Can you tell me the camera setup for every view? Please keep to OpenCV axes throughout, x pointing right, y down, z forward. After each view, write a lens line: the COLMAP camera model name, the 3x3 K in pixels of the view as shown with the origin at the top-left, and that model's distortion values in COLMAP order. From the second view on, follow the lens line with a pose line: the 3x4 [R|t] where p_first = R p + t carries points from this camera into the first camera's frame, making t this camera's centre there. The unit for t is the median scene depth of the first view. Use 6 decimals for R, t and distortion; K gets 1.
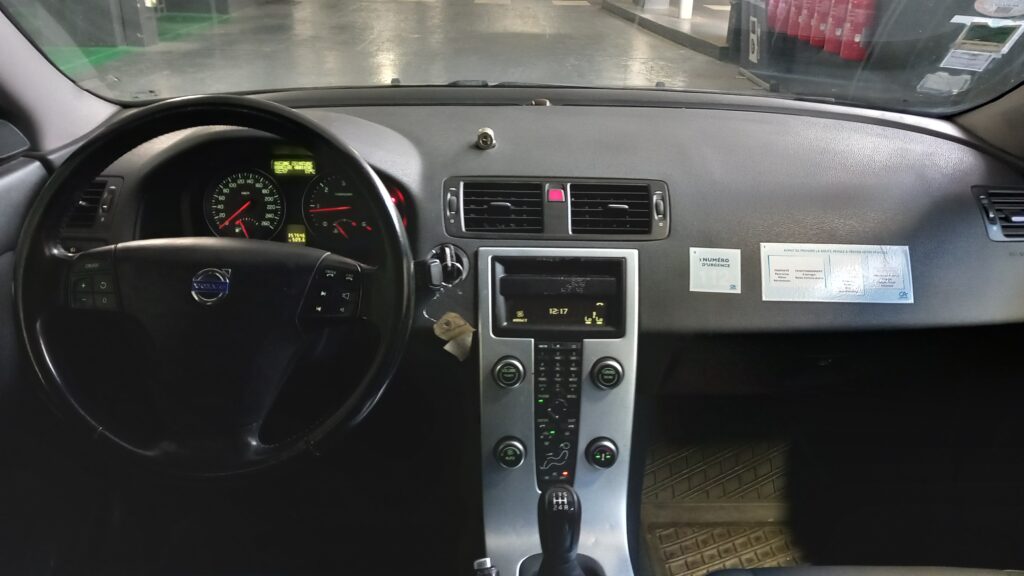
lens RADIAL K [[807.5, 0, 513.5], [0, 807.5, 286.5], [0, 0, 1]] dist [0.007960, -0.003872]
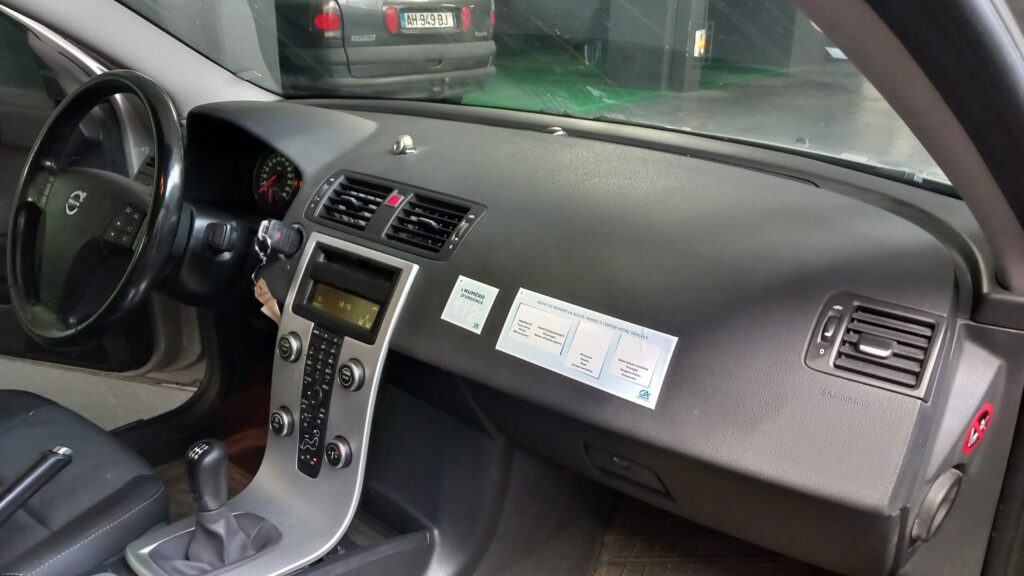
lens RADIAL K [[783.3, 0, 512.0], [0, 783.3, 288.0], [0, 0, 1]] dist [0.172402, -0.256564]
pose [[0.752723, 0.223158, -0.619362, 0.818024], [-0.261010, 0.964856, 0.030429, -0.076293], [0.604385, 0.138755, 0.784516, 0.316171]]
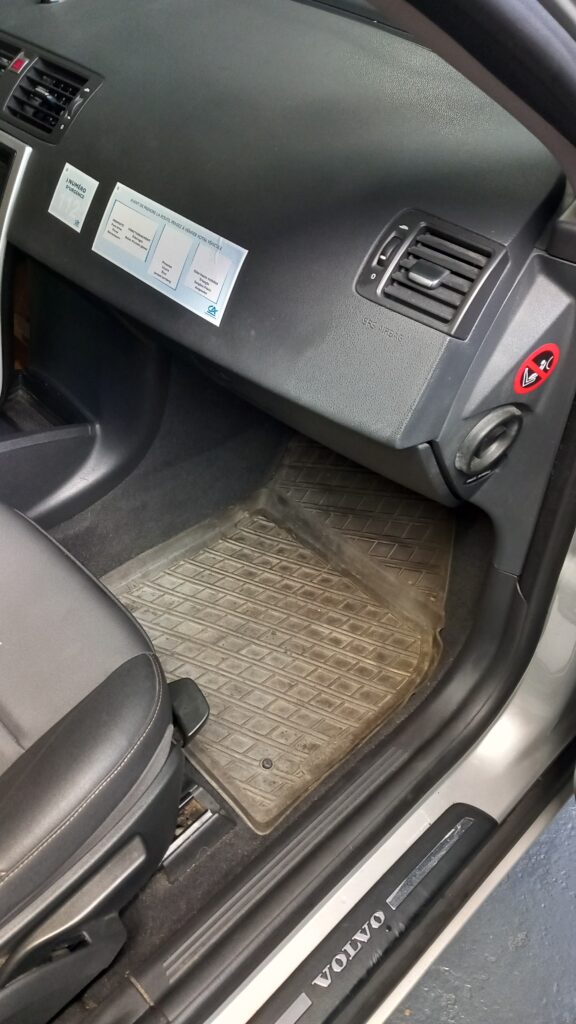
lens RADIAL K [[781.2, 0, 288.0], [0, 781.2, 512.0], [0, 0, 1]] dist [-0.003632, 0.007765]
pose [[0.677759, 0.513999, -0.525784, 0.985129], [-0.310875, 0.848334, 0.428587, -0.158765], [0.666333, -0.127025, 0.734755, 0.491369]]
